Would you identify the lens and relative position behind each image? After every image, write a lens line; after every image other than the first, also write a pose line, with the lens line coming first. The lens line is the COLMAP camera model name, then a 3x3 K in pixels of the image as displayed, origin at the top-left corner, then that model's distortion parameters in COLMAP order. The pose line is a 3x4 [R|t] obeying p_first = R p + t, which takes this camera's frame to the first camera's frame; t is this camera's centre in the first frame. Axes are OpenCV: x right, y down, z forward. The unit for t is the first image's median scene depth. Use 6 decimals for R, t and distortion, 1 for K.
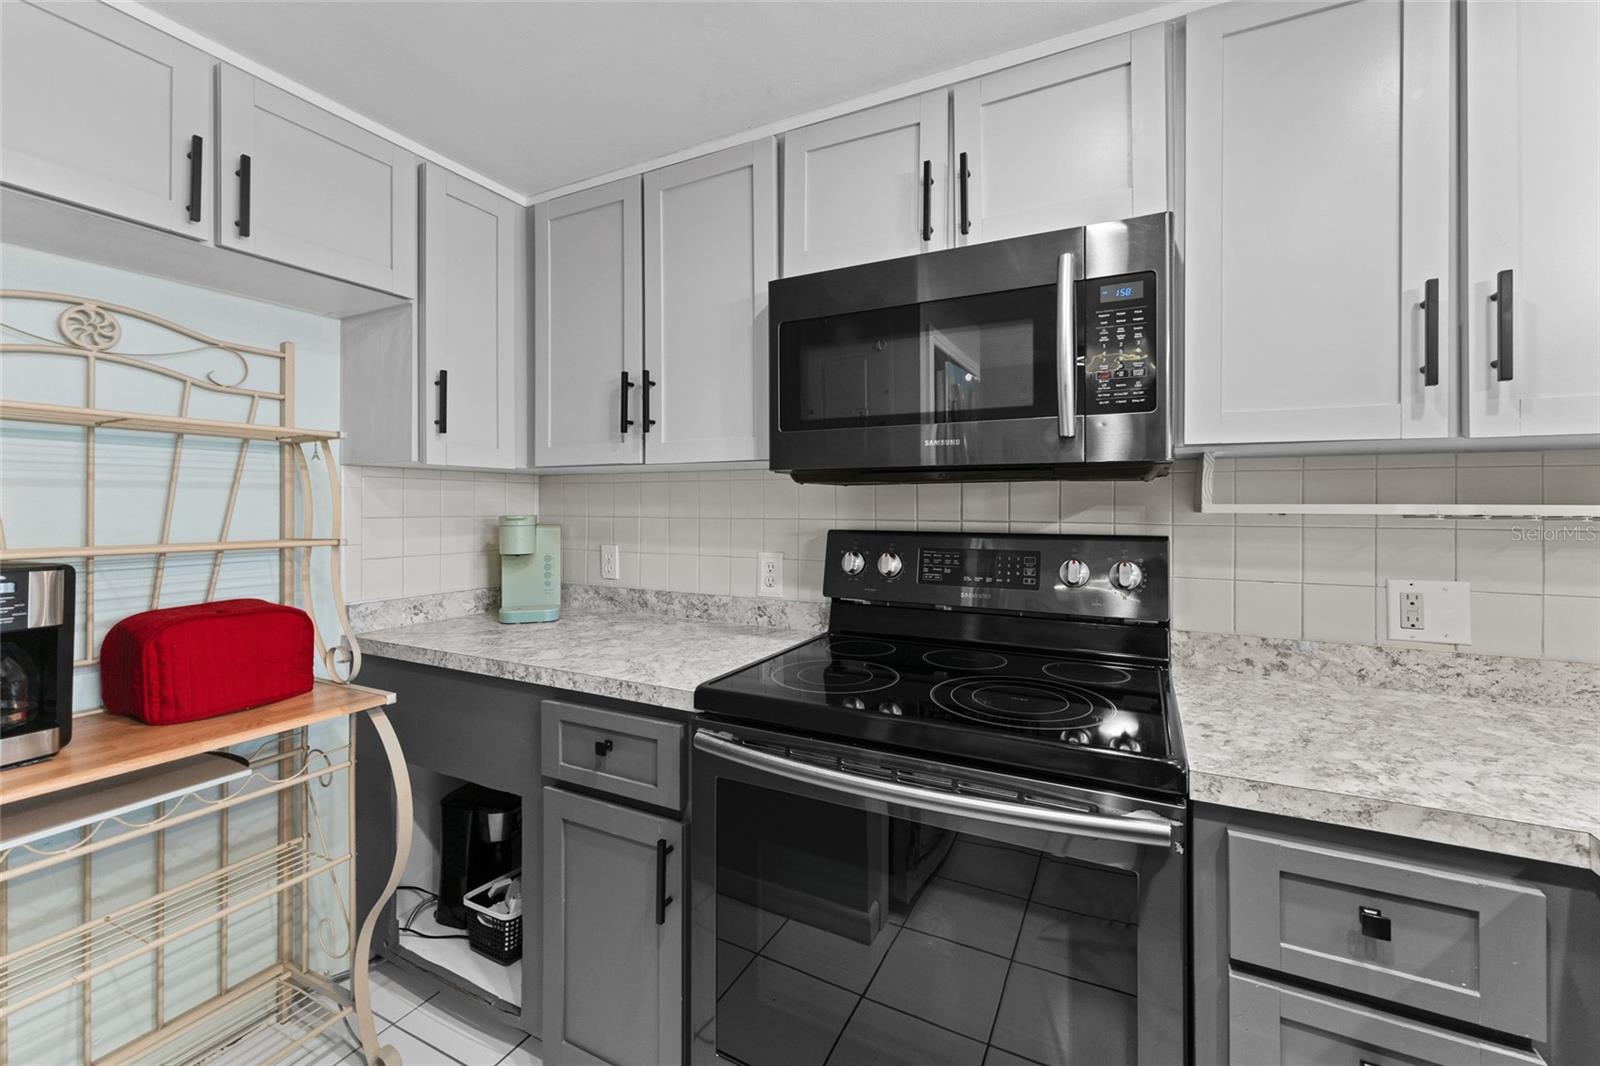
lens RADIAL K [[657.2, 0, 800.8], [0, 657.2, 503.0], [0, 0, 1]] dist [0.001008, 0.000101]
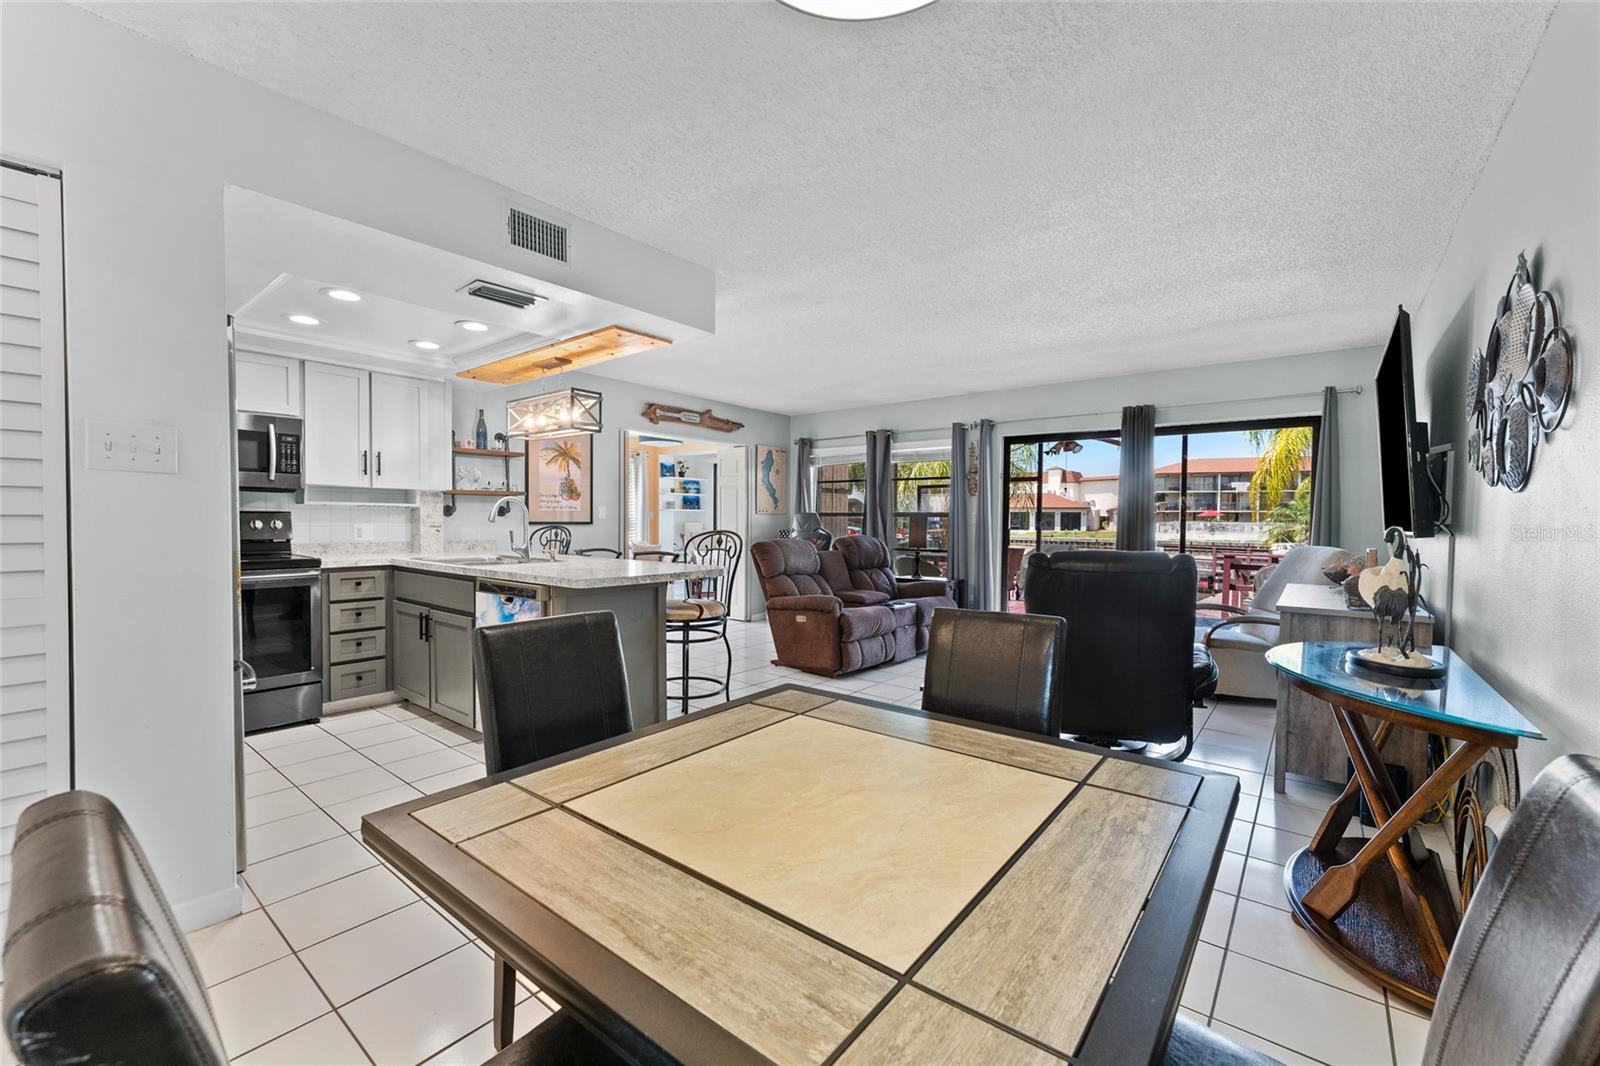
lens RADIAL K [[652.8, 0, 790.0], [0, 652.8, 538.2], [0, 0, 1]] dist [0.000079, -0.000021]
pose [[0.204289, -0.029078, 0.978479, -1.778048], [-0.013853, 0.999373, 0.032592, 0.038945], [-0.978812, -0.020213, 0.203758, -1.733533]]
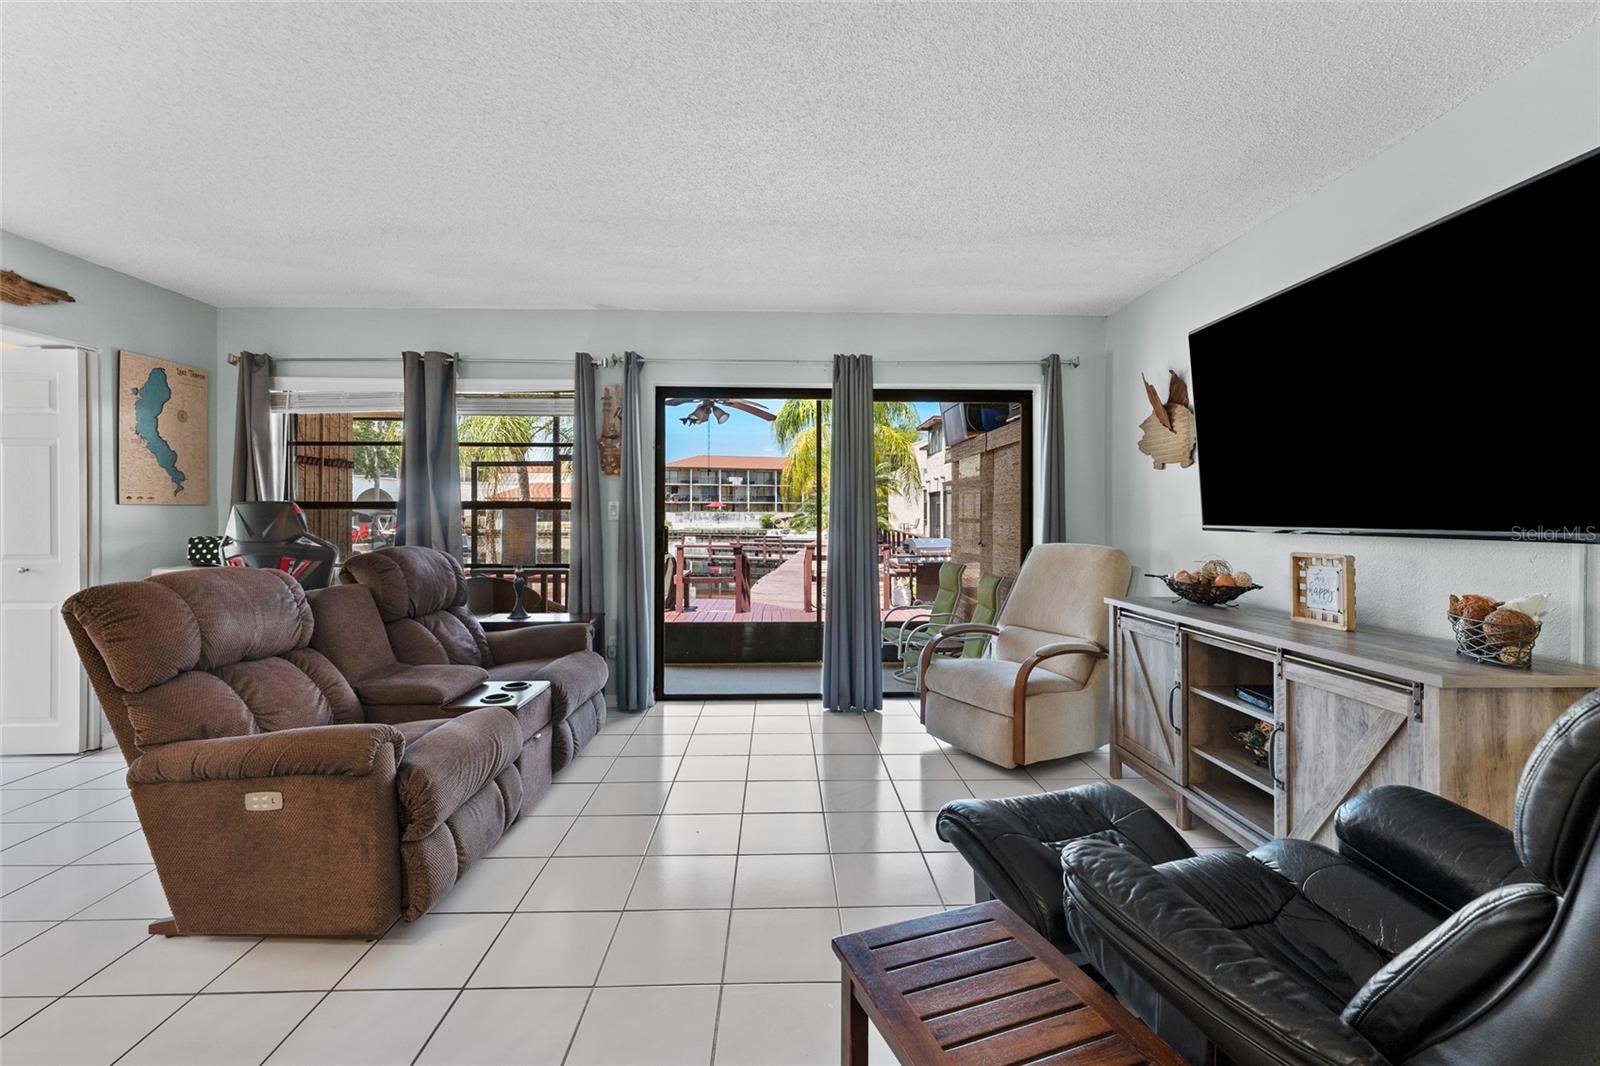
lens RADIAL K [[673.1, 0, 801.0], [0, 673.1, 512.7], [0, 0, 1]] dist [0.001698, -0.000150]
pose [[-0.486658, -0.003061, 0.873587, -0.019721], [-0.007439, 0.999972, -0.000640, 0.031837], [-0.873561, -0.006810, -0.486667, -1.364041]]
